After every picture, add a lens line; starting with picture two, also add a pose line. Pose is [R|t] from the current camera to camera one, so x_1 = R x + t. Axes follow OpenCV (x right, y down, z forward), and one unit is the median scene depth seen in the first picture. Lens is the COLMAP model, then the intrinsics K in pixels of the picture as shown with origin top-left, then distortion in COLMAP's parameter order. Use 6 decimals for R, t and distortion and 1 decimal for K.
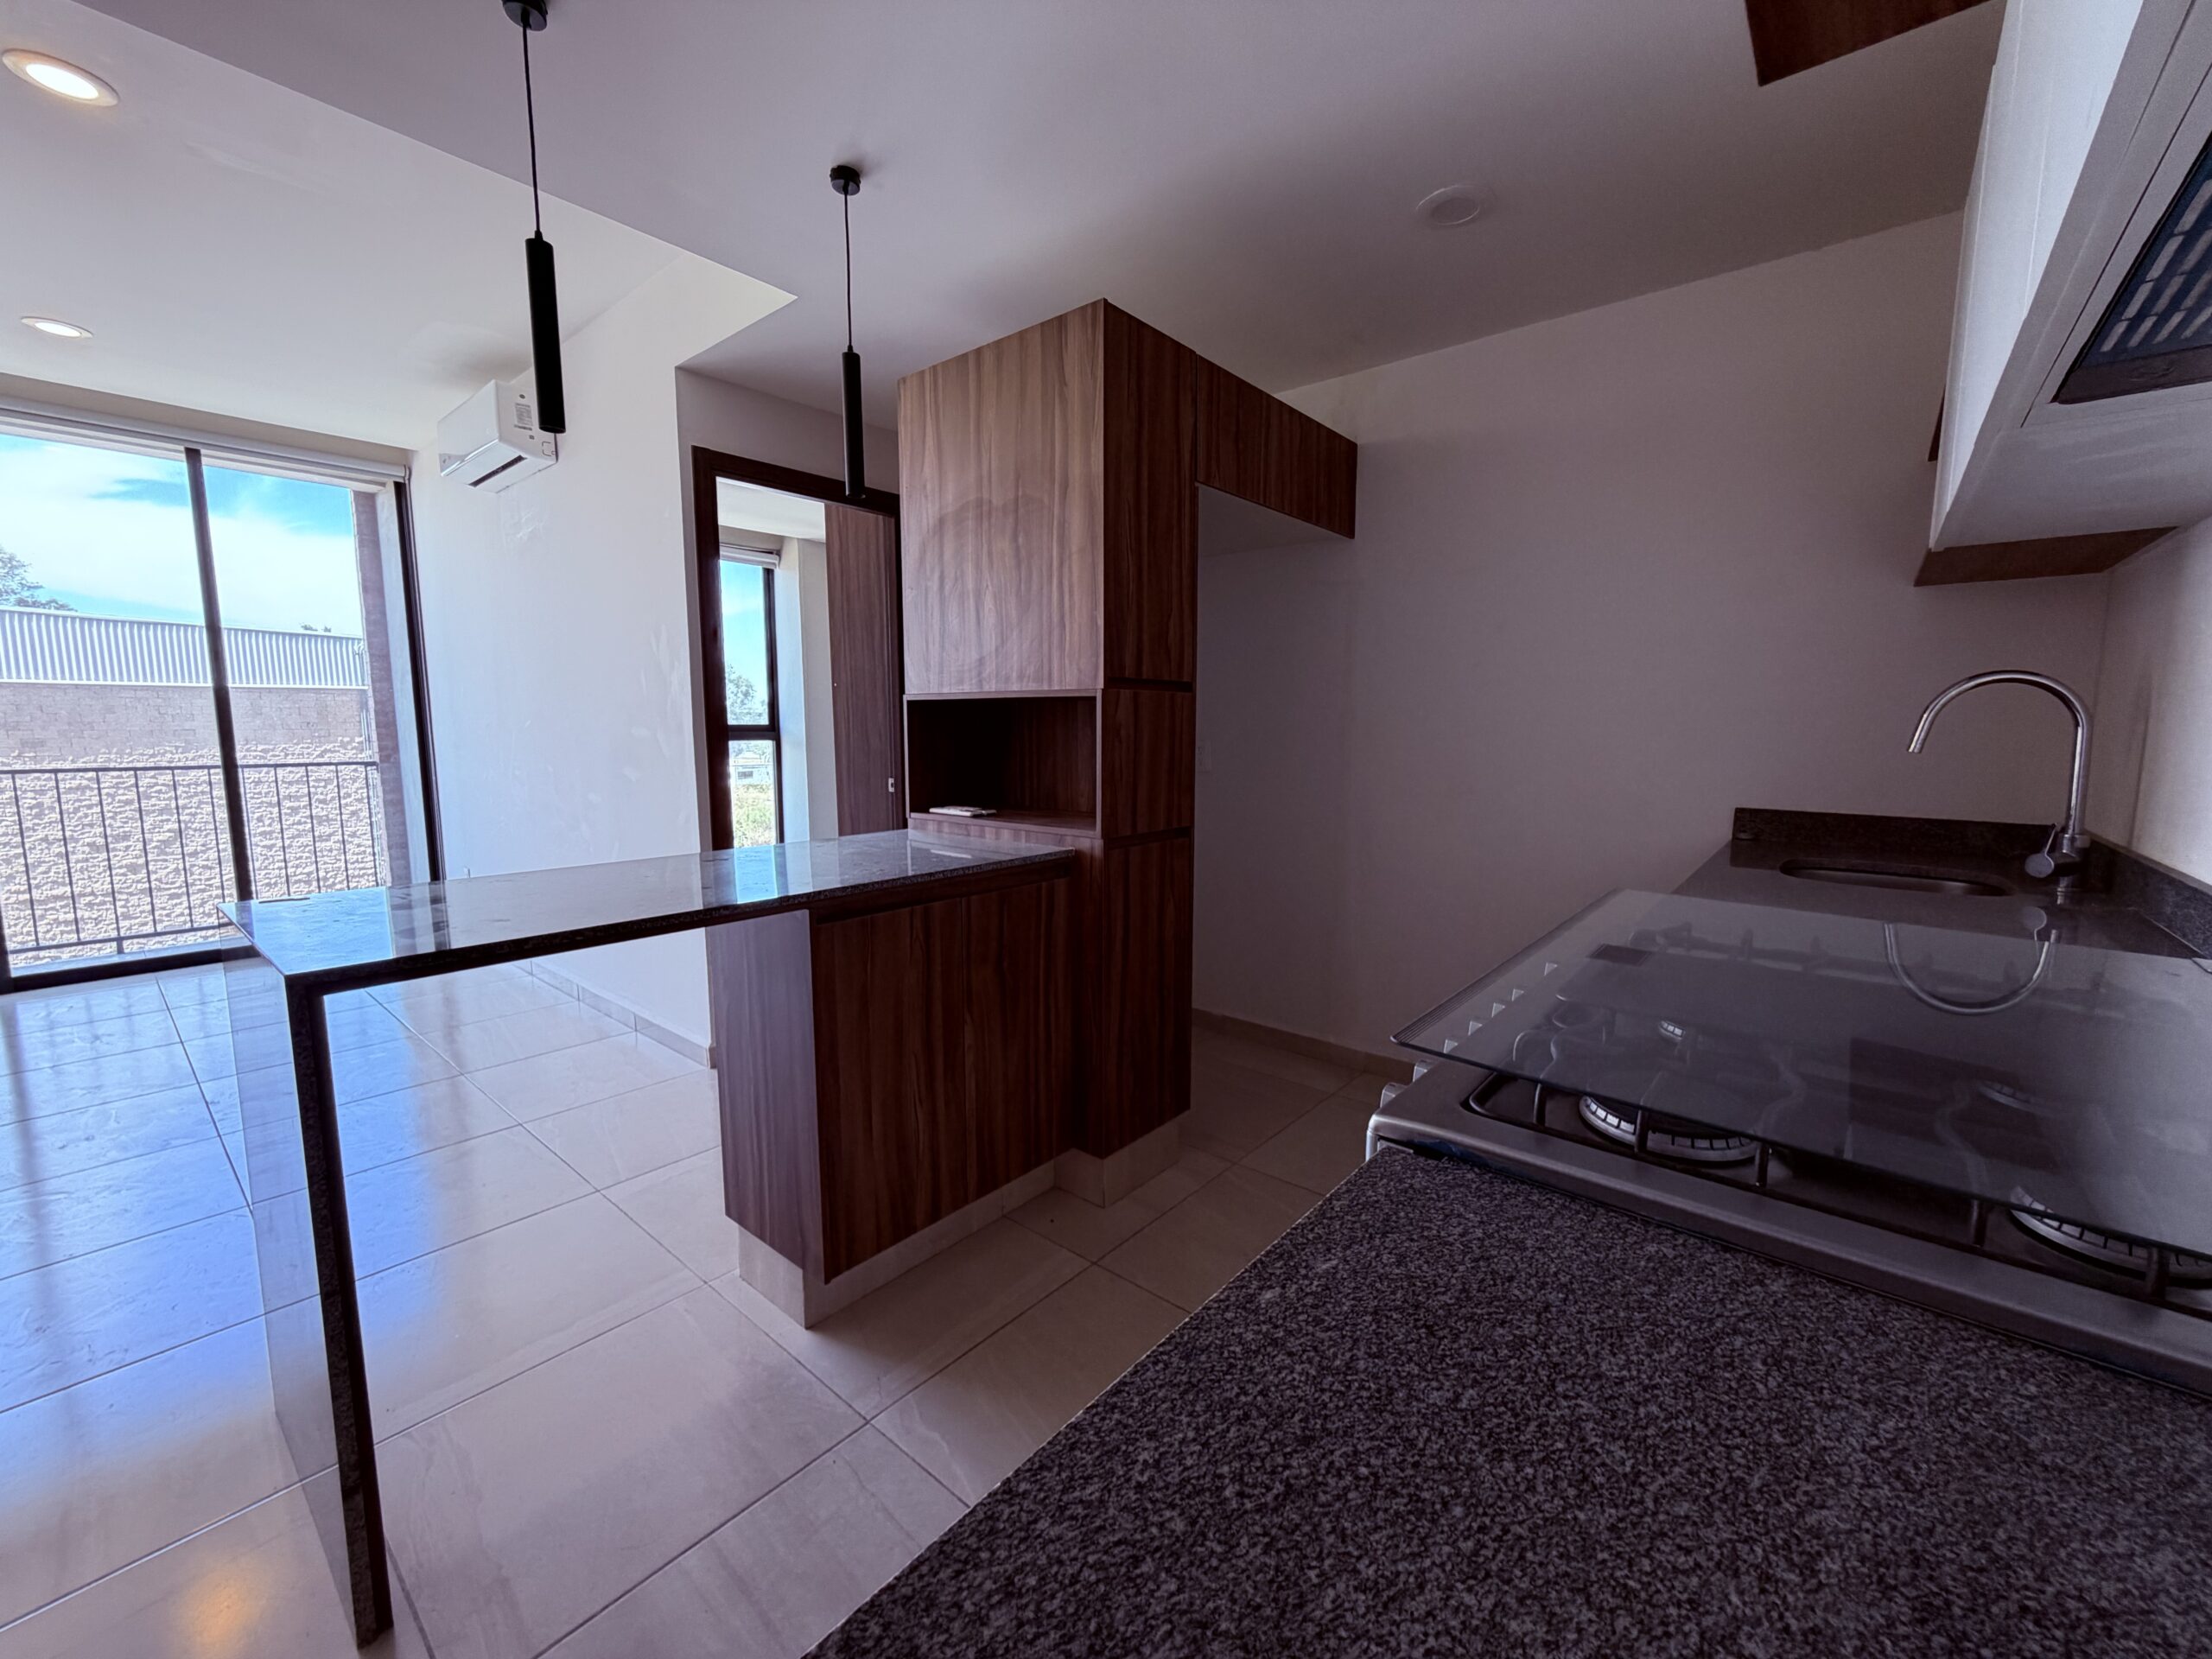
lens RADIAL K [[885.3, 0, 1106.0], [0, 885.3, 829.5], [0, 0, 1]] dist [0.000317, -0.000380]
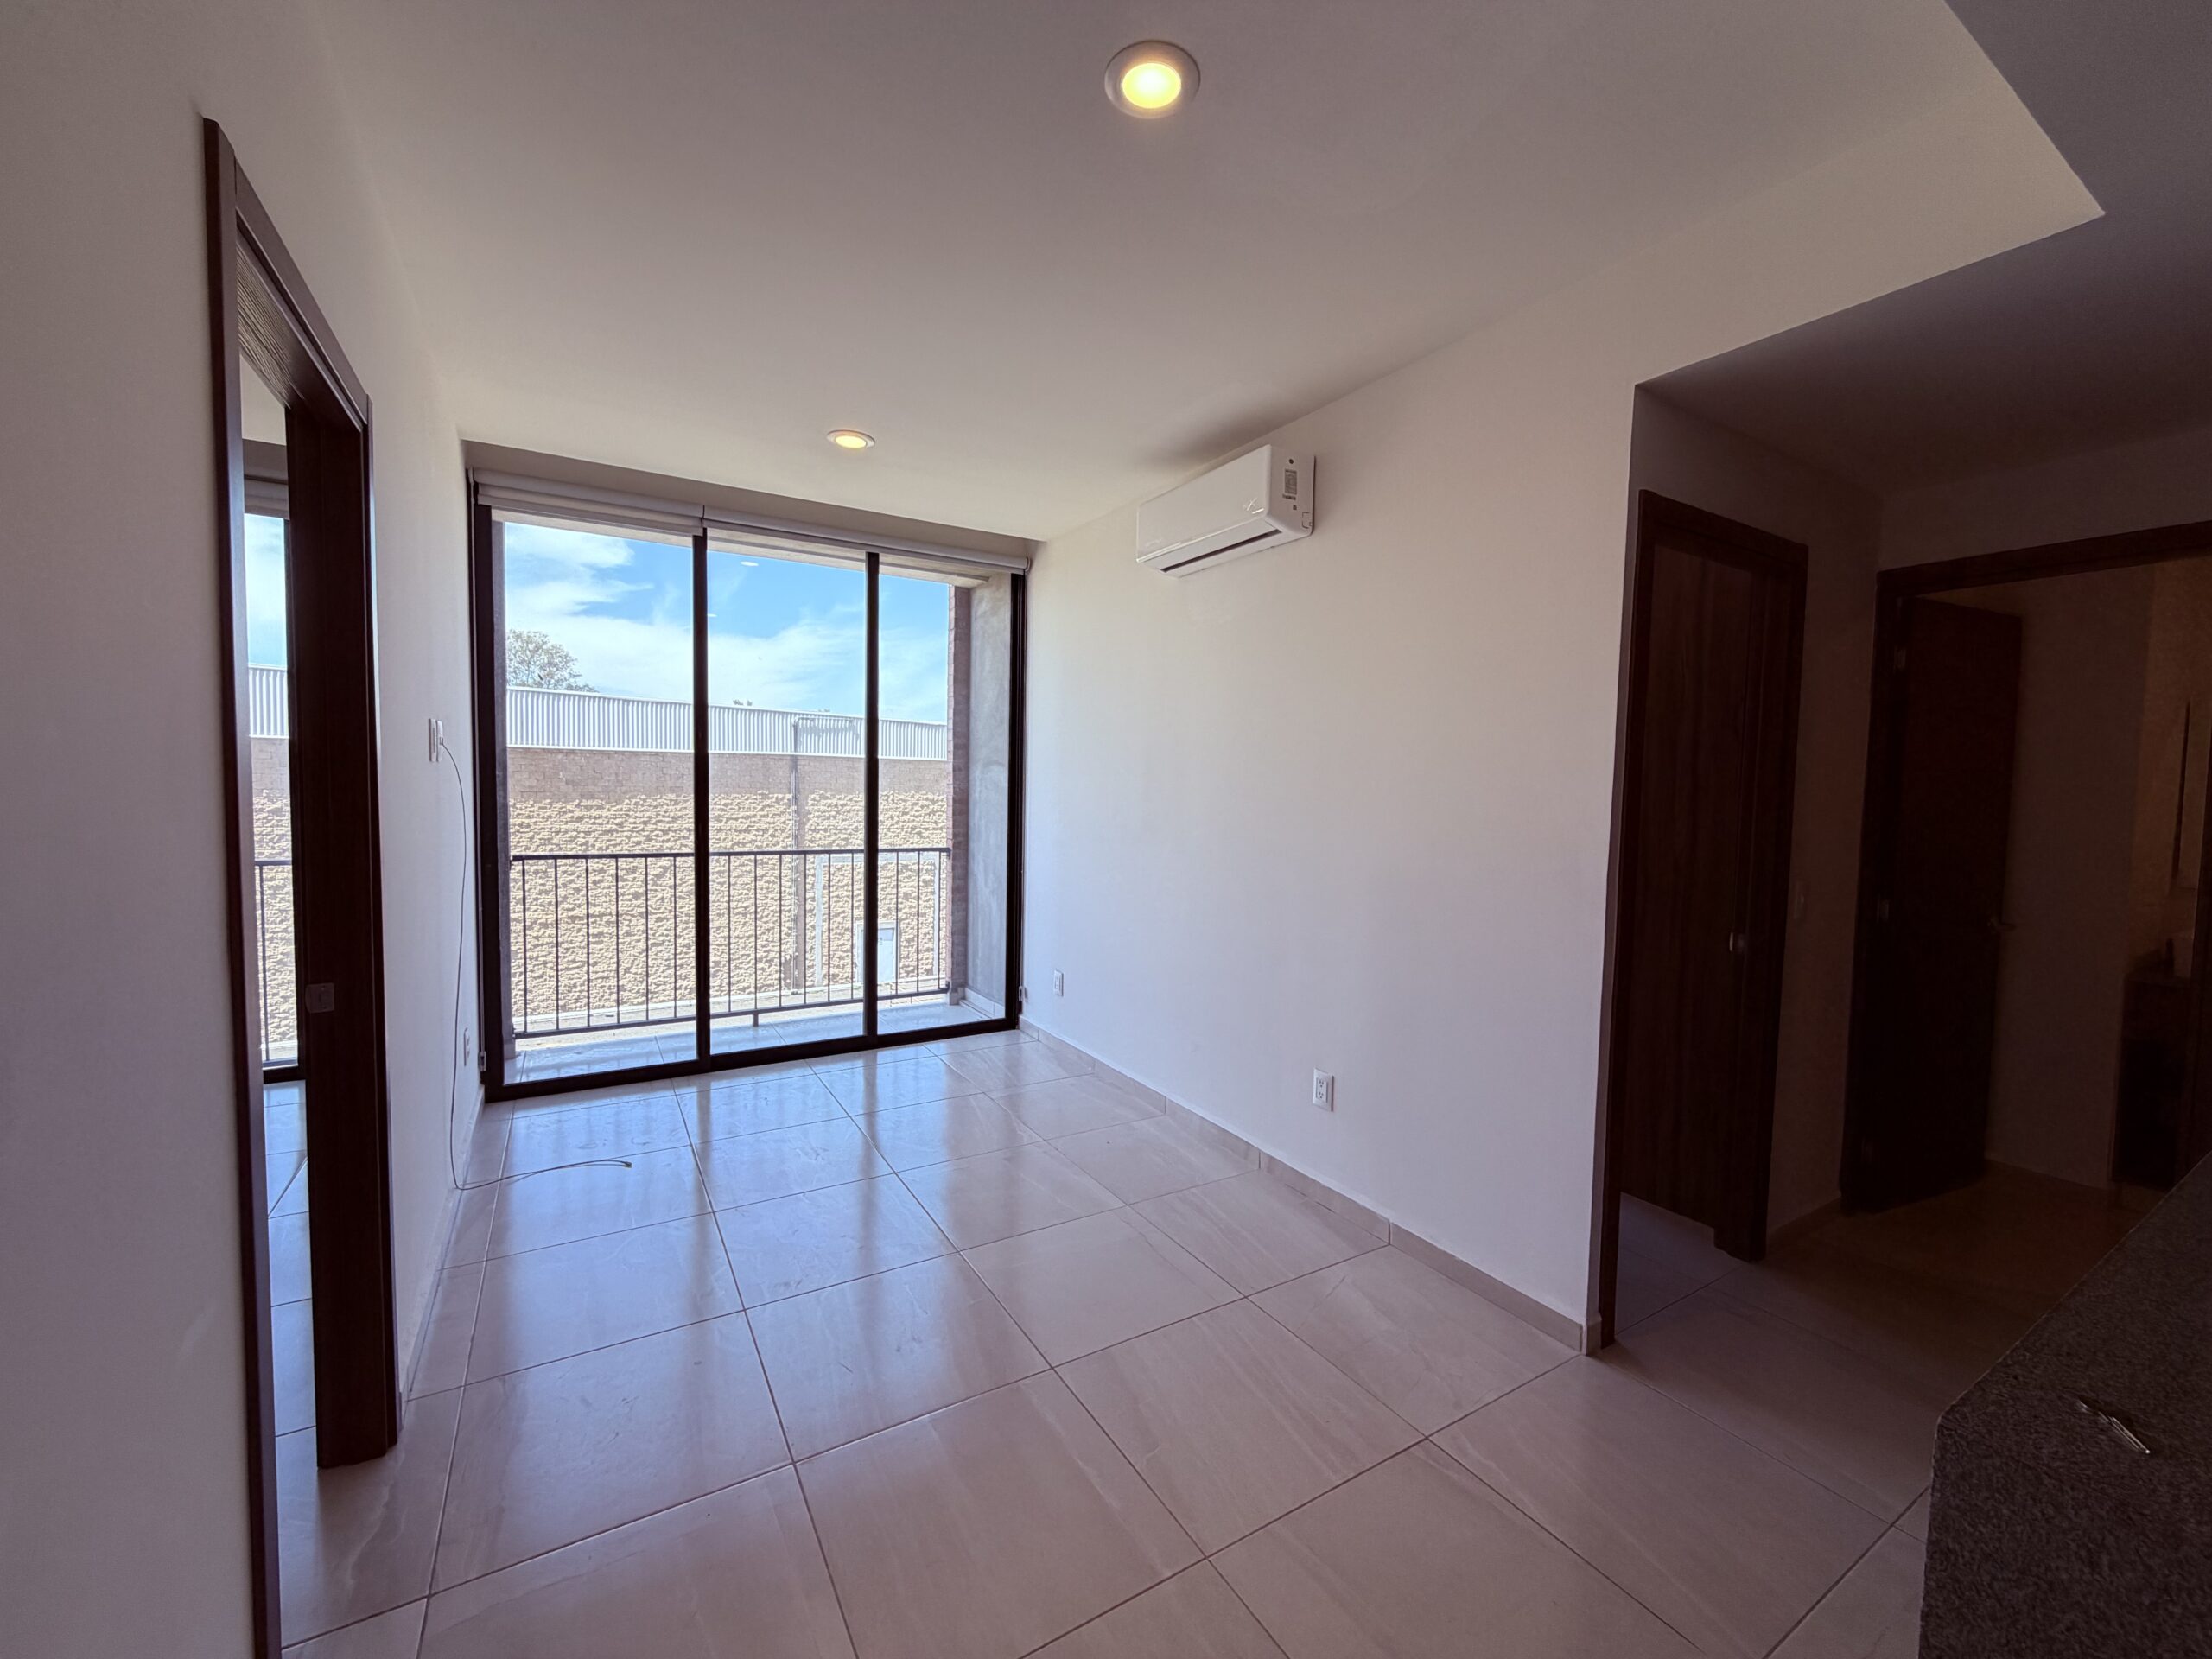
lens RADIAL K [[881.2, 0, 1098.3], [0, 881.2, 829.9], [0, 0, 1]] dist [-0.000661, 0.000093]
pose [[0.944781, 0.034514, -0.325880, -0.850778], [-0.057707, 0.996421, -0.061772, -0.113986], [0.322582, 0.077167, 0.943391, 0.258762]]
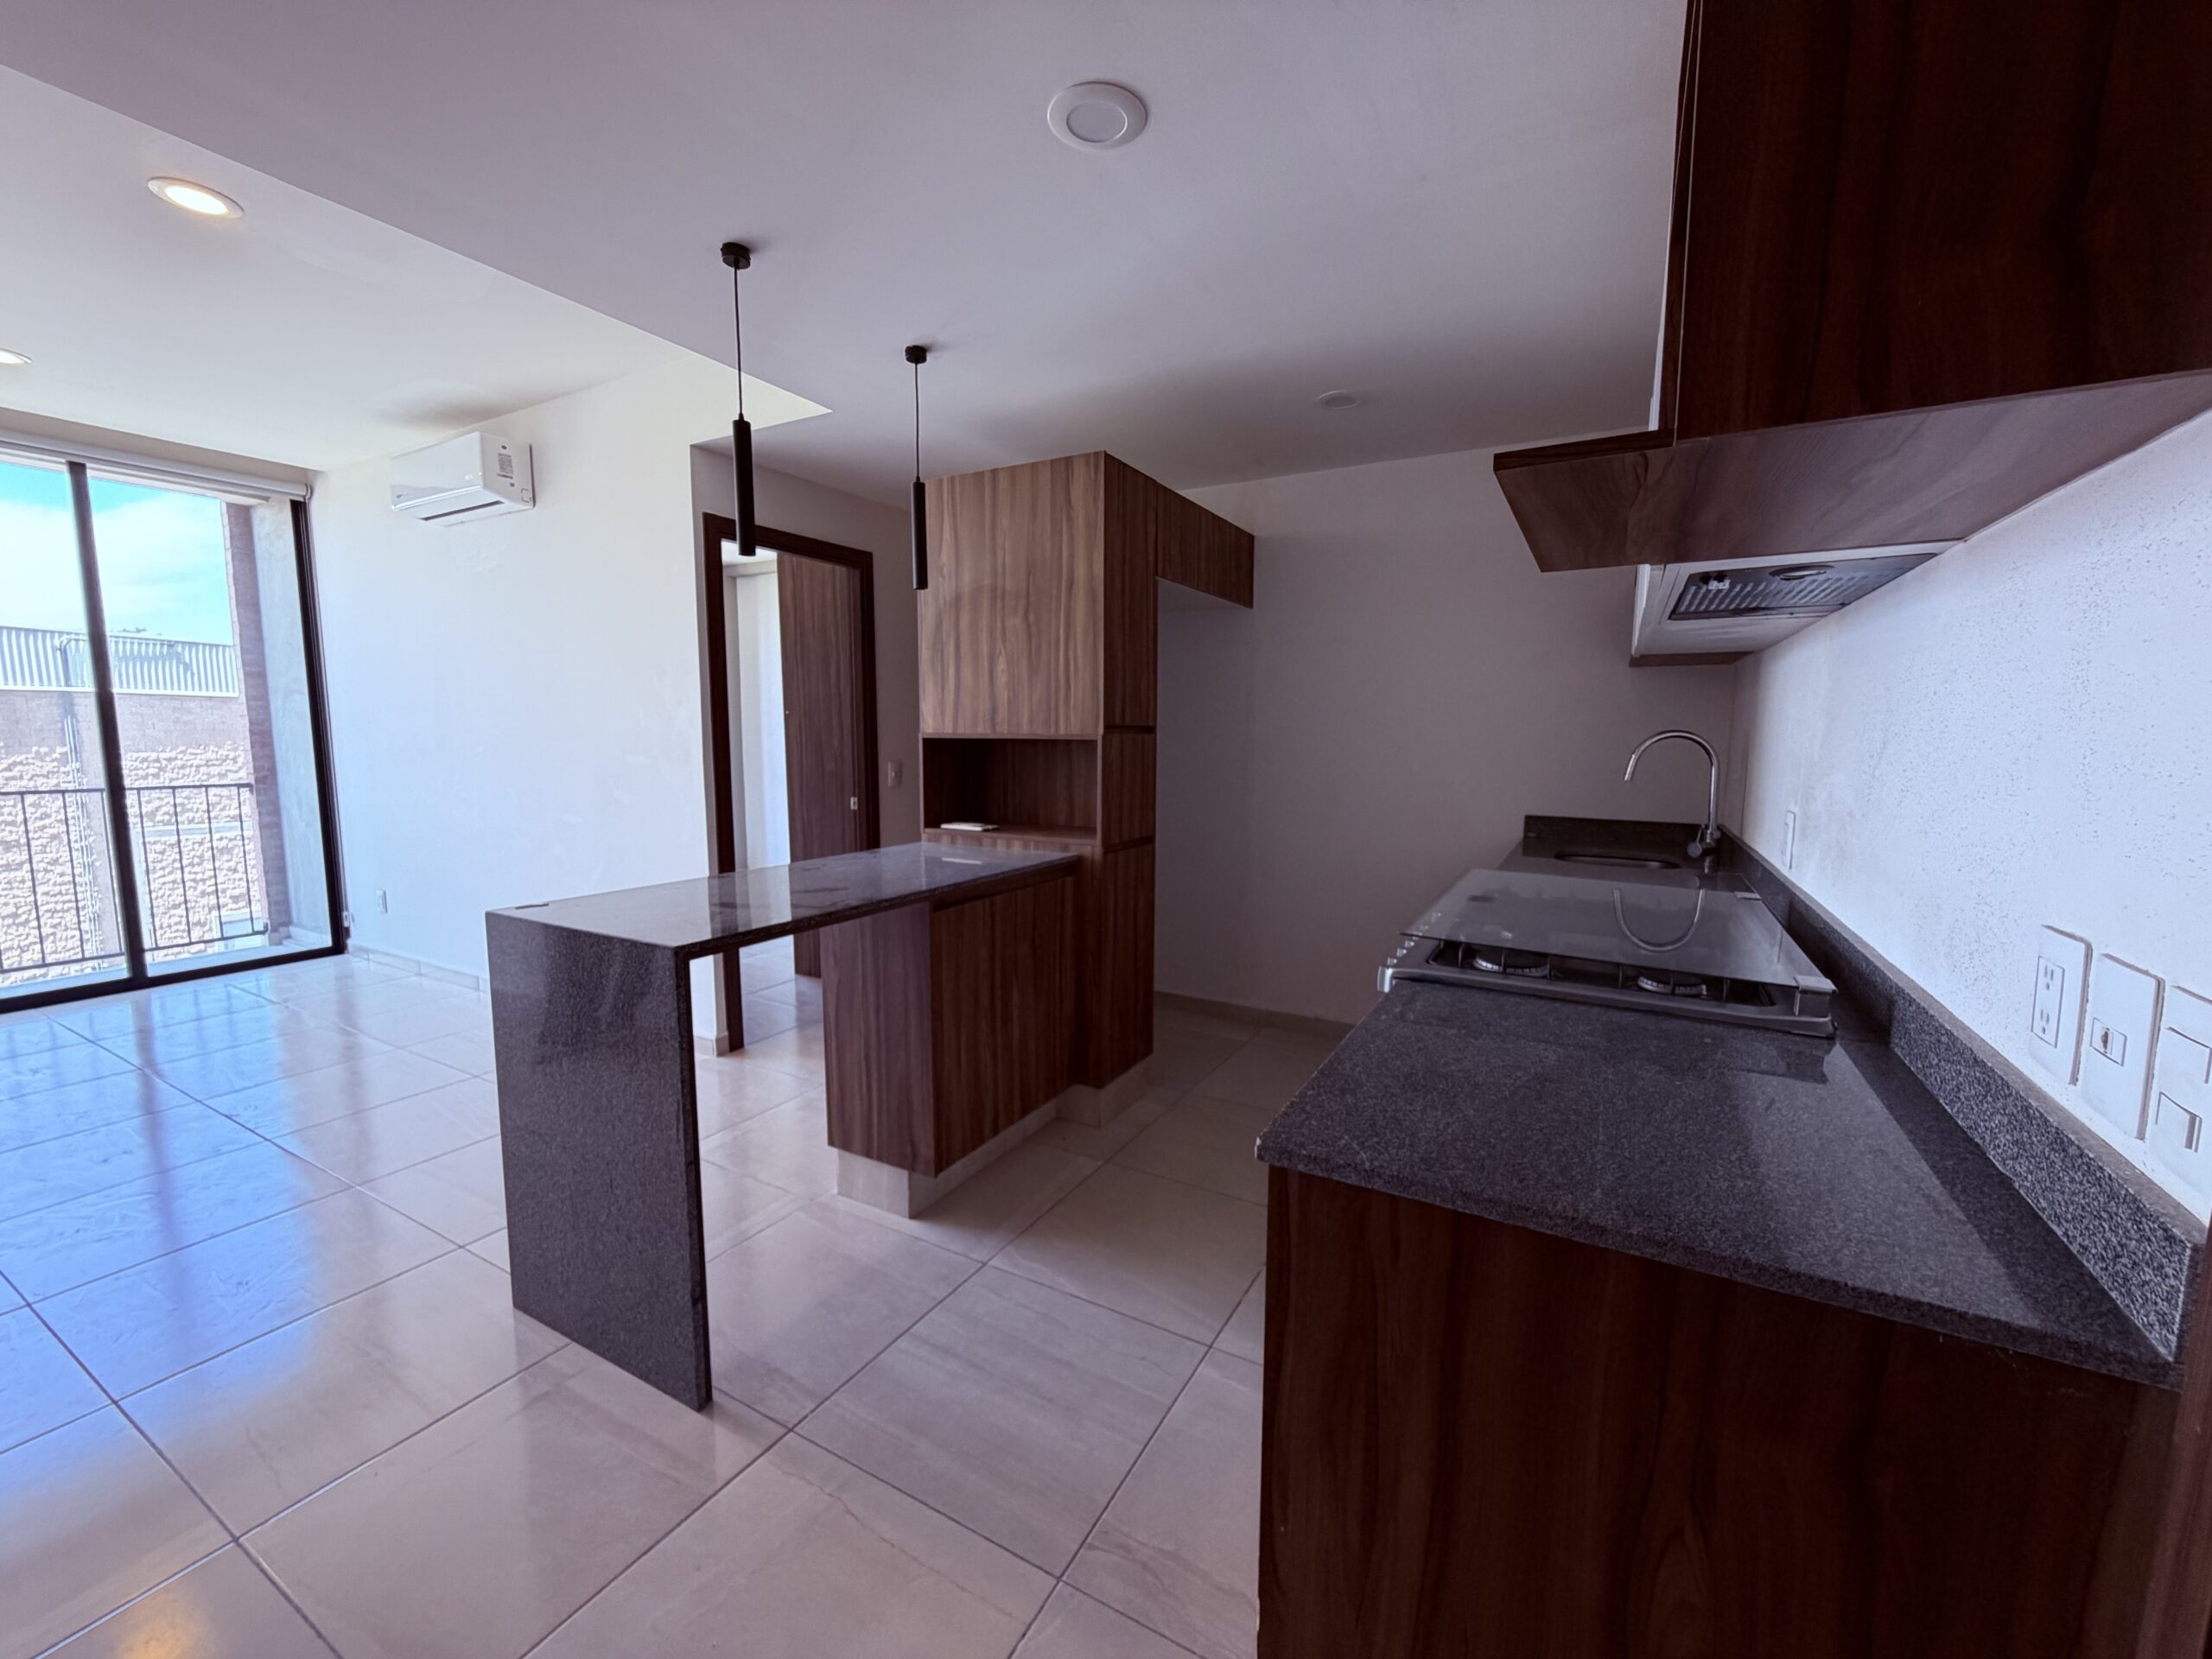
lens RADIAL K [[891.1, 0, 1106.0], [0, 891.1, 829.5], [0, 0, 1]] dist [-0.001924, -0.000407]
pose [[0.982658, -0.017688, 0.184583, -0.231740], [0.019281, 0.999791, -0.006836, -0.004626], [-0.184424, 0.010277, 0.982793, -0.304057]]
